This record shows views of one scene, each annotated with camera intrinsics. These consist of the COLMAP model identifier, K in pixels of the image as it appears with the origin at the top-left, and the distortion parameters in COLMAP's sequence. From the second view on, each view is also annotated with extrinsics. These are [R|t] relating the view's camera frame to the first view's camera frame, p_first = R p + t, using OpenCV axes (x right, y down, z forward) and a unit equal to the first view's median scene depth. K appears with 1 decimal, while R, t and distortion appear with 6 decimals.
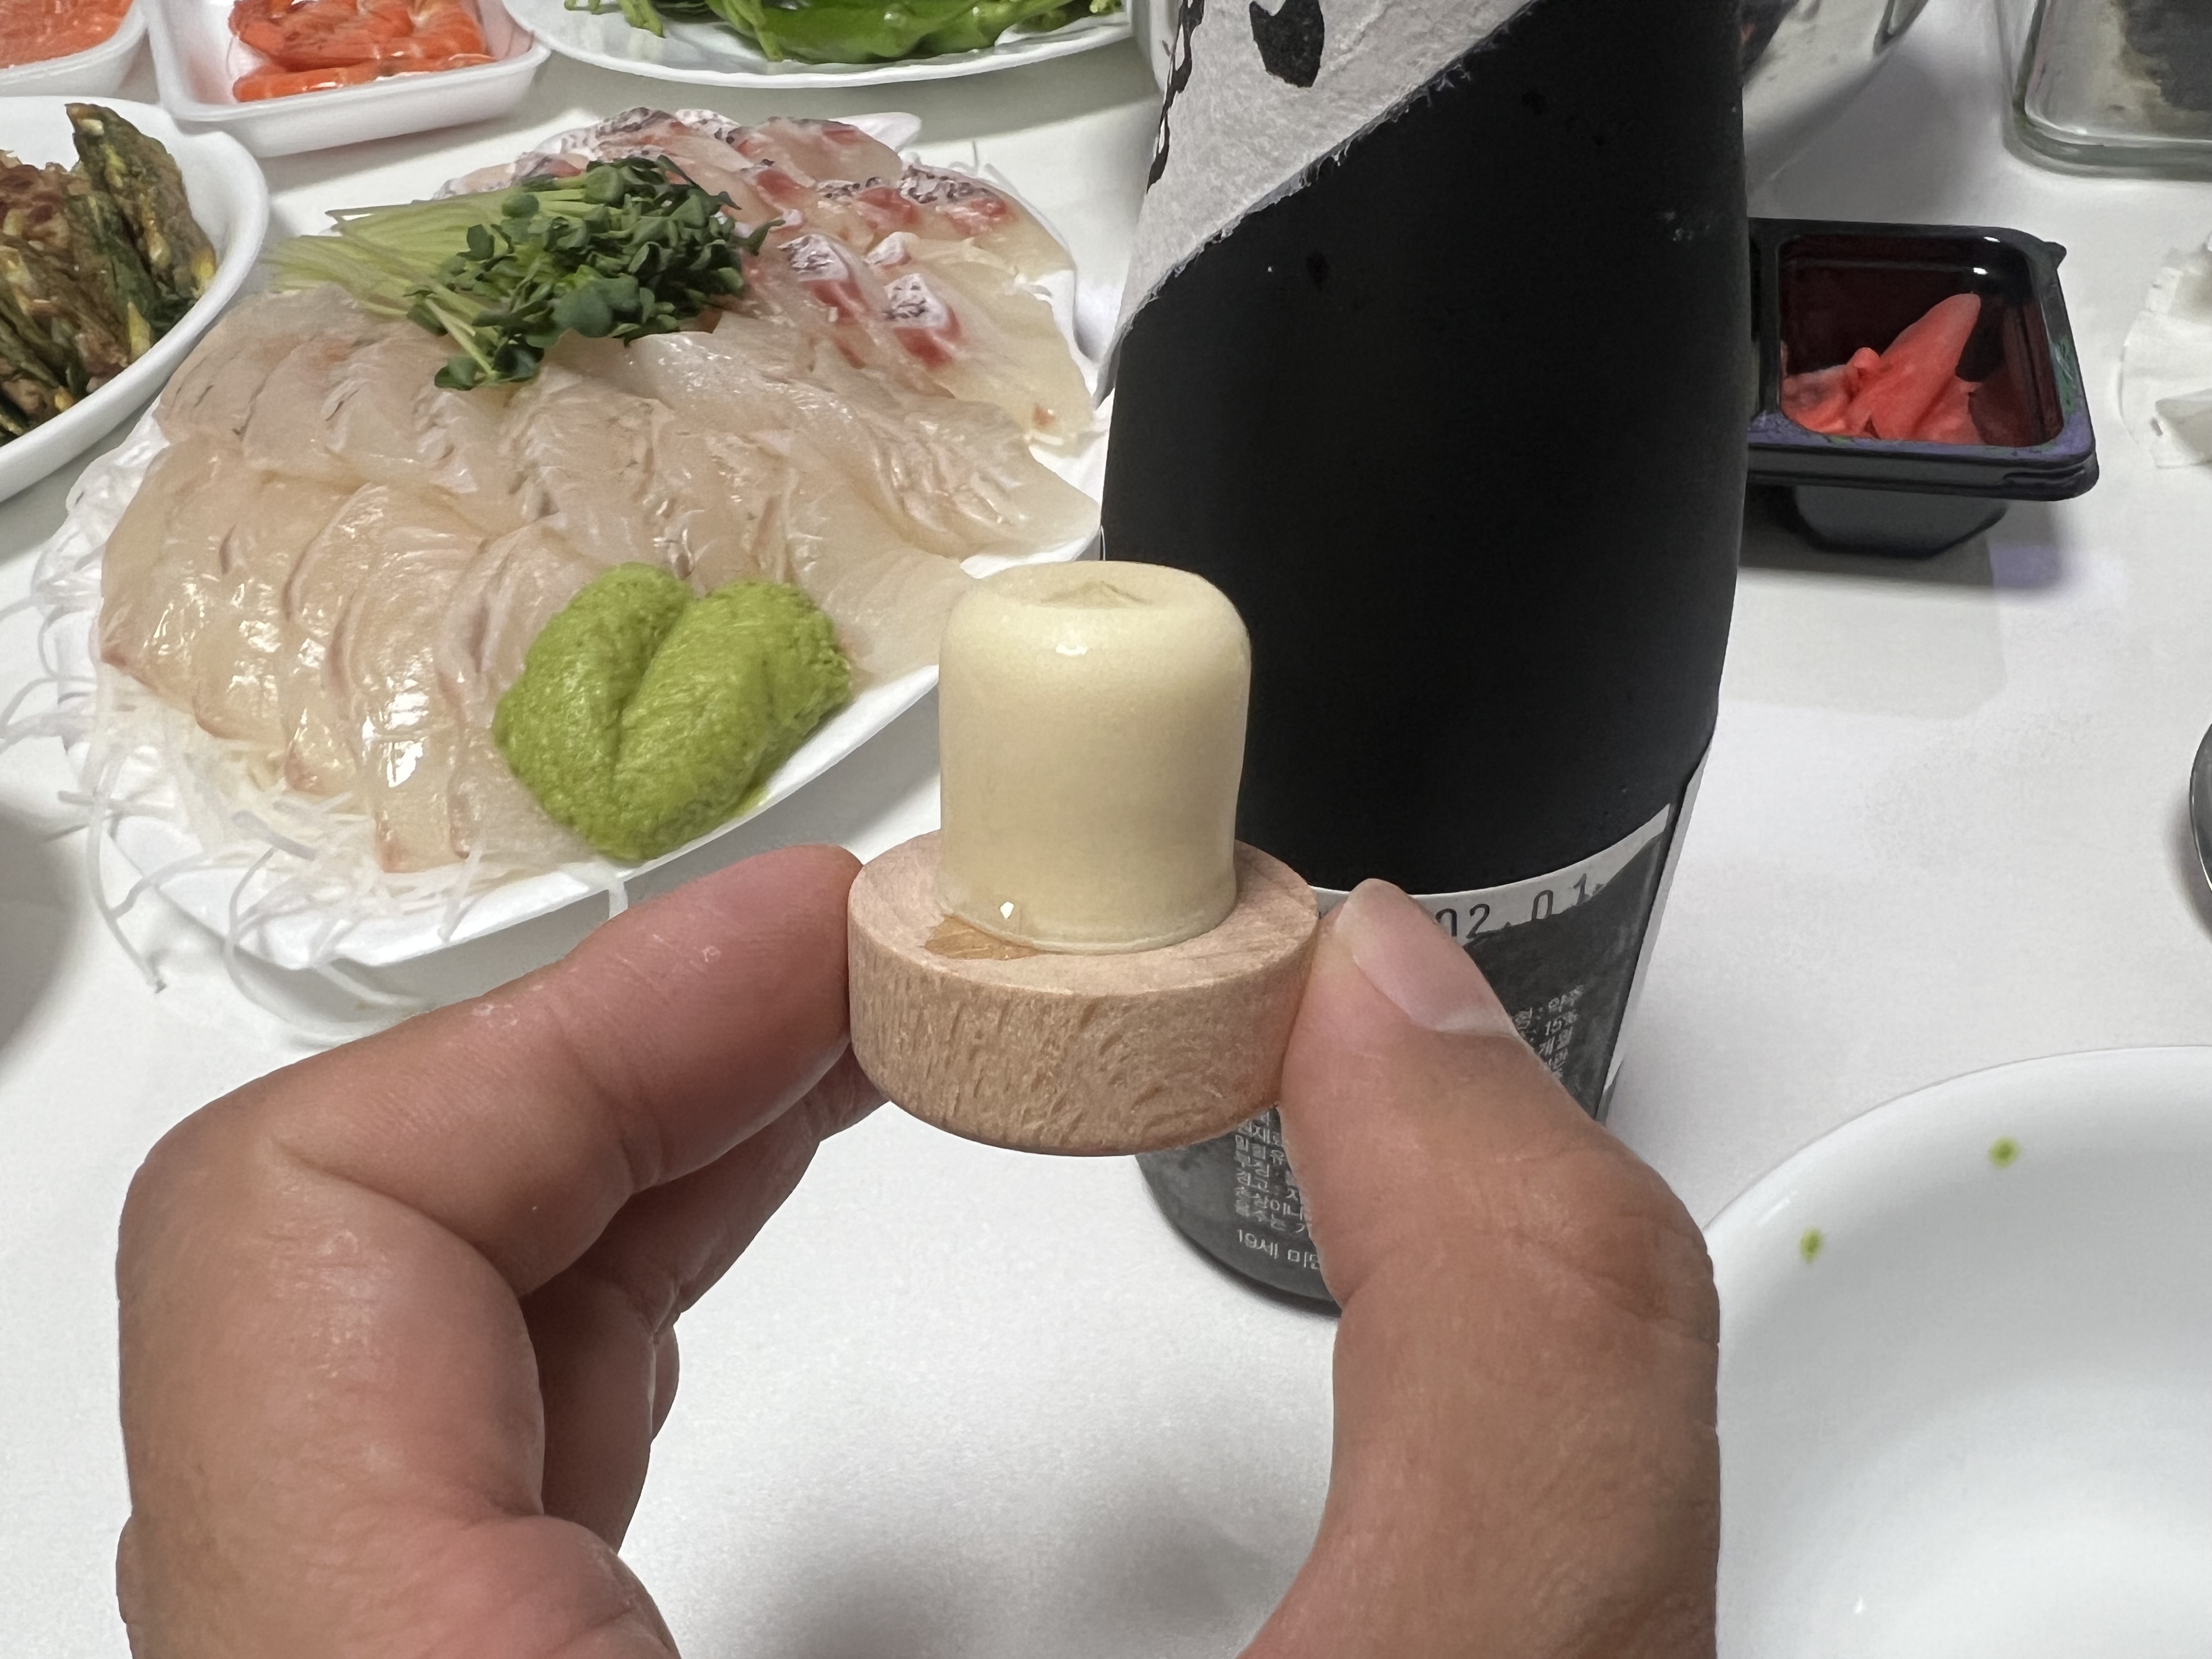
lens RADIAL K [[1684.6, 0, 1102.8], [0, 1684.6, 835.4], [0, 0, 1]] dist [0.011524, 0.001460]
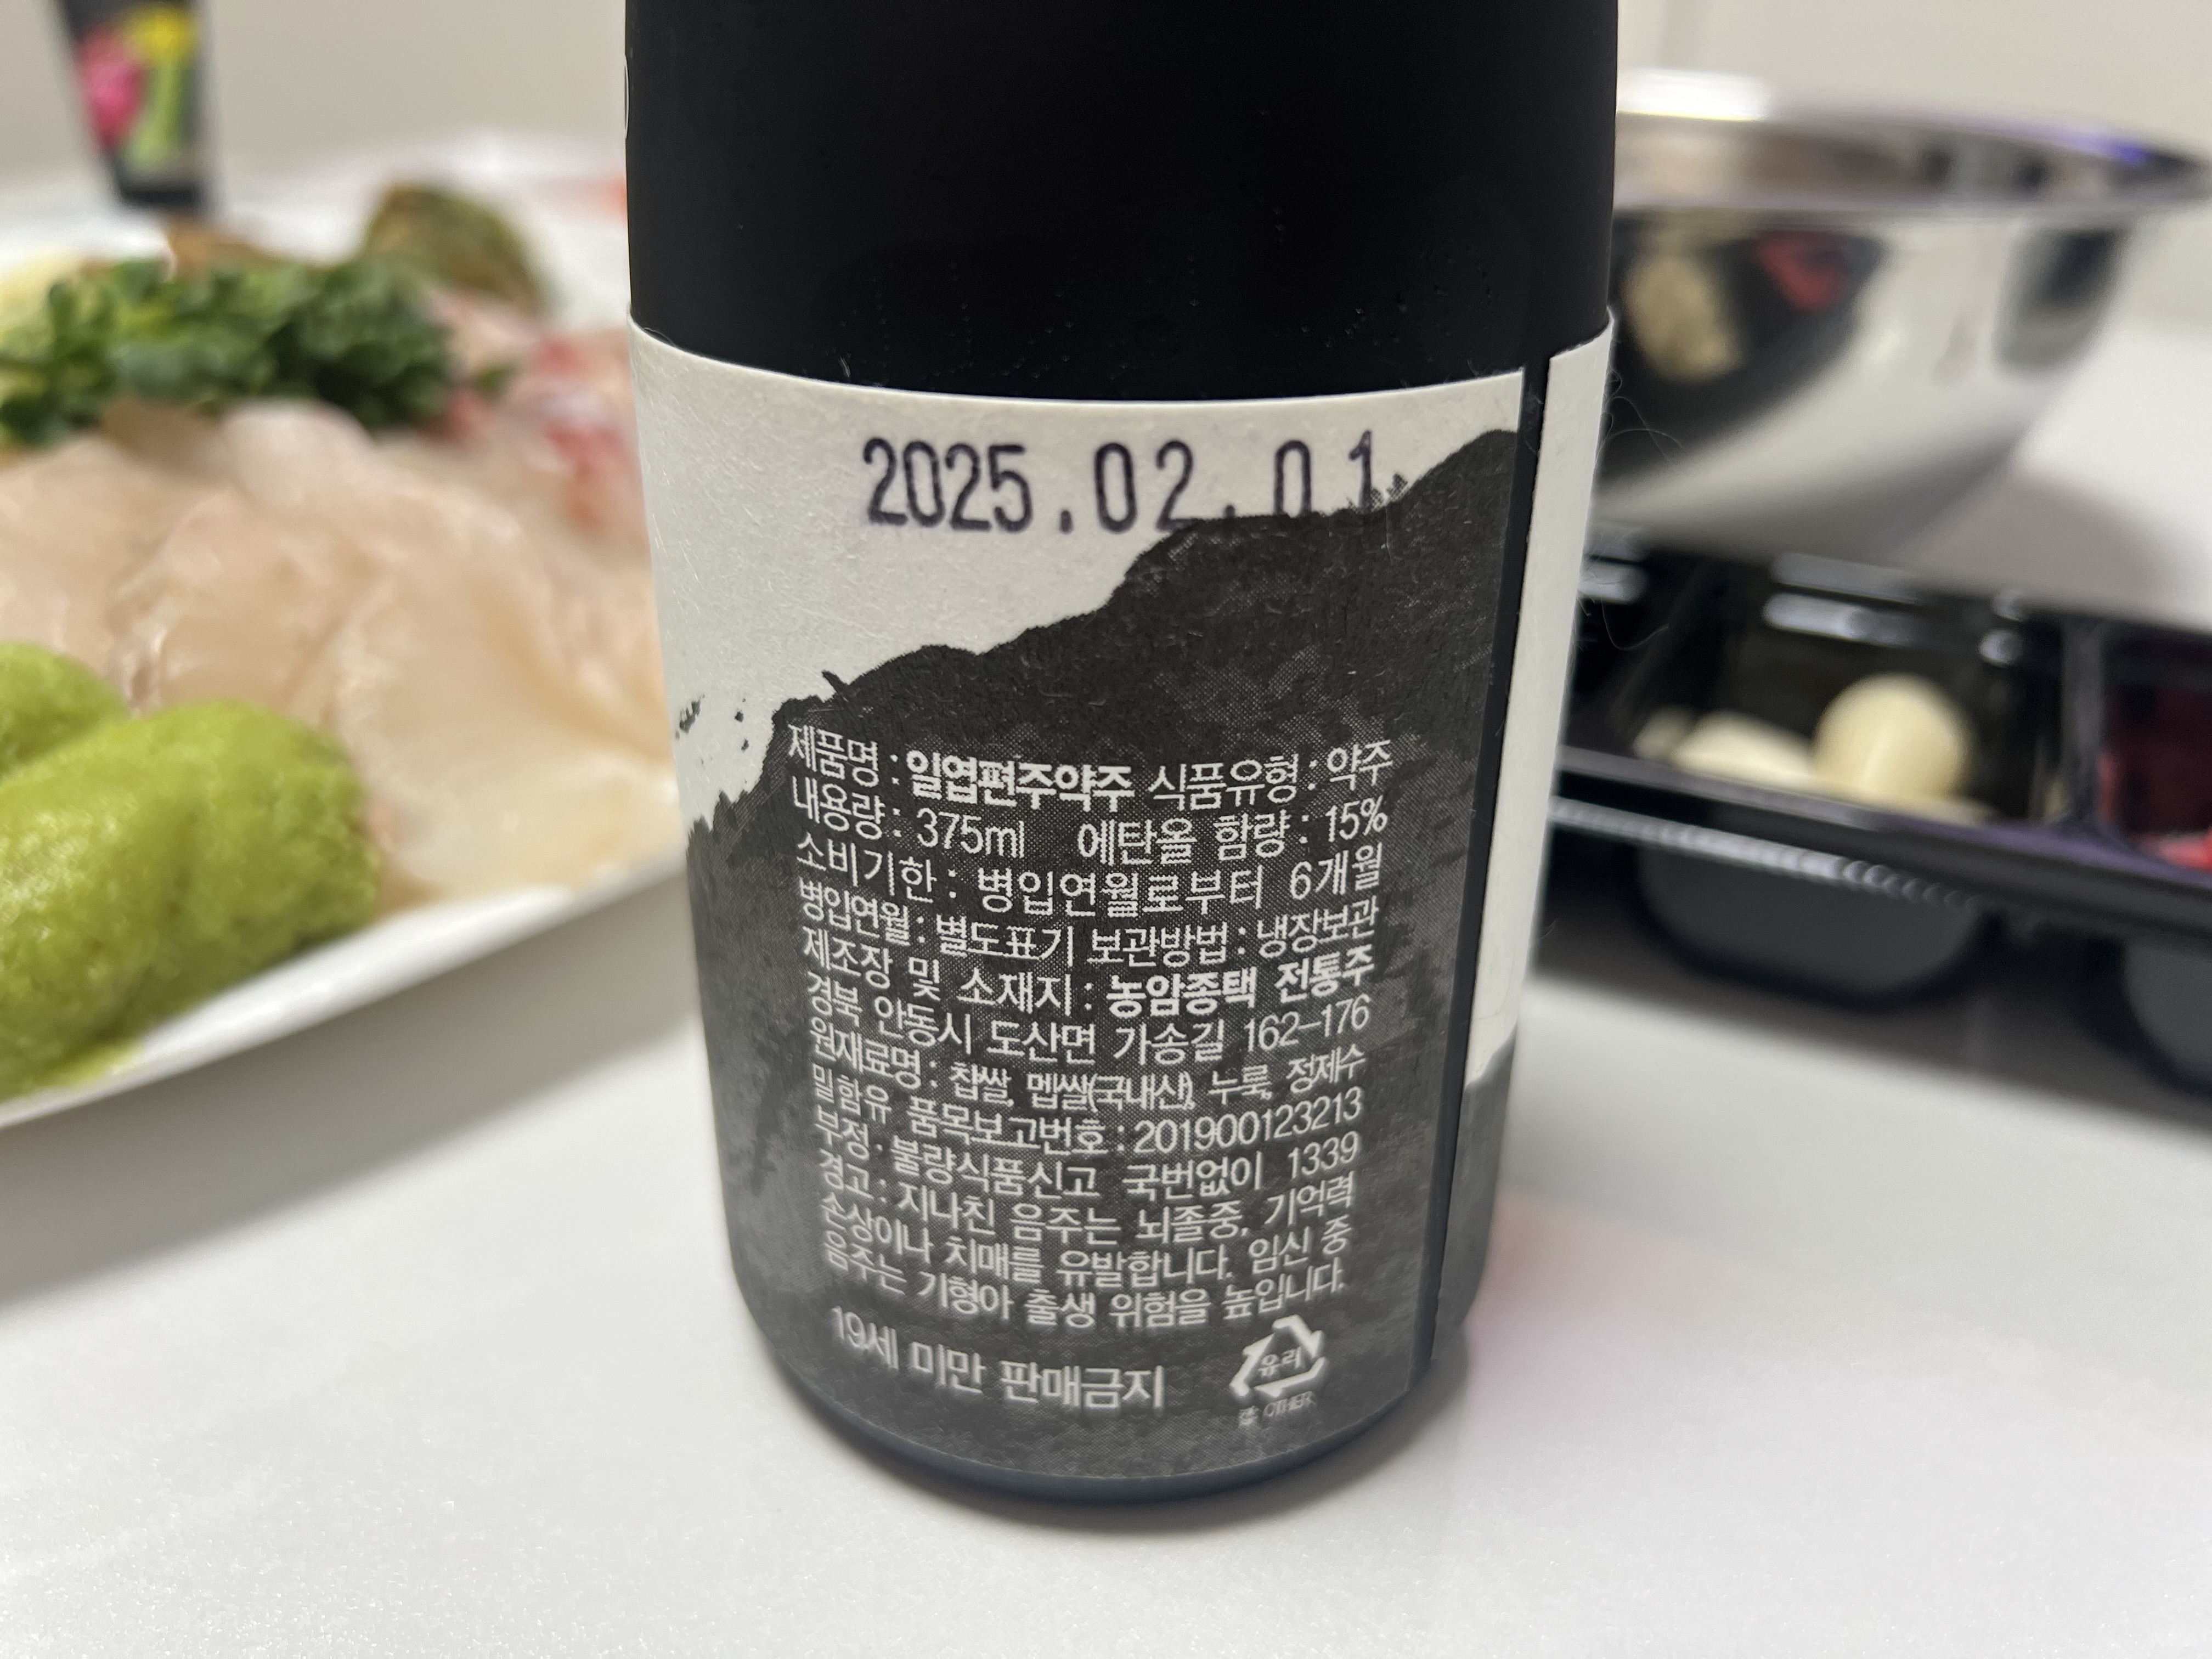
lens RADIAL K [[1684.6, 0, 1104.4], [0, 1684.6, 830.1], [0, 0, 1]] dist [0.011524, 0.001460]
pose [[0.996046, 0.081436, -0.035493, 0.196911], [-0.088771, 0.927594, -0.362891, 0.311126], [0.003371, 0.364607, 0.931156, 0.447646]]
